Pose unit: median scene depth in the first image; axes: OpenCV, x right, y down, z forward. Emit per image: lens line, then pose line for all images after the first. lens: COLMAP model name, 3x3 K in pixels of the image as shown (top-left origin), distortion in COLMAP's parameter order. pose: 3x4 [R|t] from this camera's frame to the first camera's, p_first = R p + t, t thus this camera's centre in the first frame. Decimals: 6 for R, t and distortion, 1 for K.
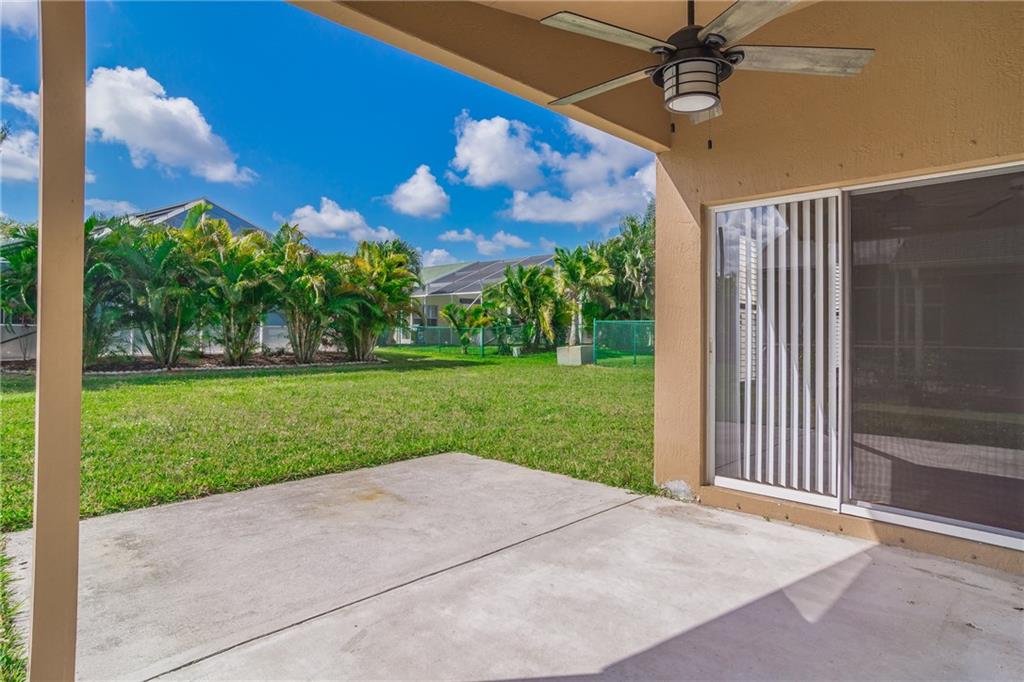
lens RADIAL K [[574.8, 0, 511.1], [0, 574.8, 336.0], [0, 0, 1]] dist [0.001430, 0.002498]
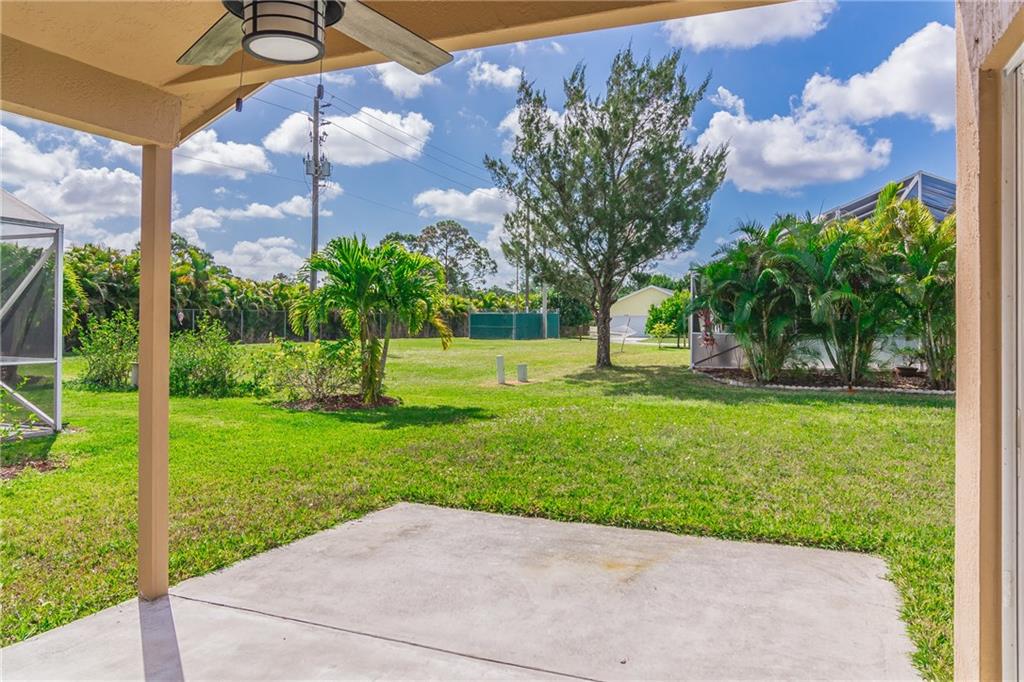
lens RADIAL K [[730.2, 0, 511.5], [0, 730.2, 337.5], [0, 0, 1]] dist [-0.037349, 0.005276]
pose [[0.373507, 0.003218, -0.927622, 0.697012], [-0.009611, 0.999954, -0.000400, -0.035484], [0.927578, 0.009065, 0.373520, 0.546892]]
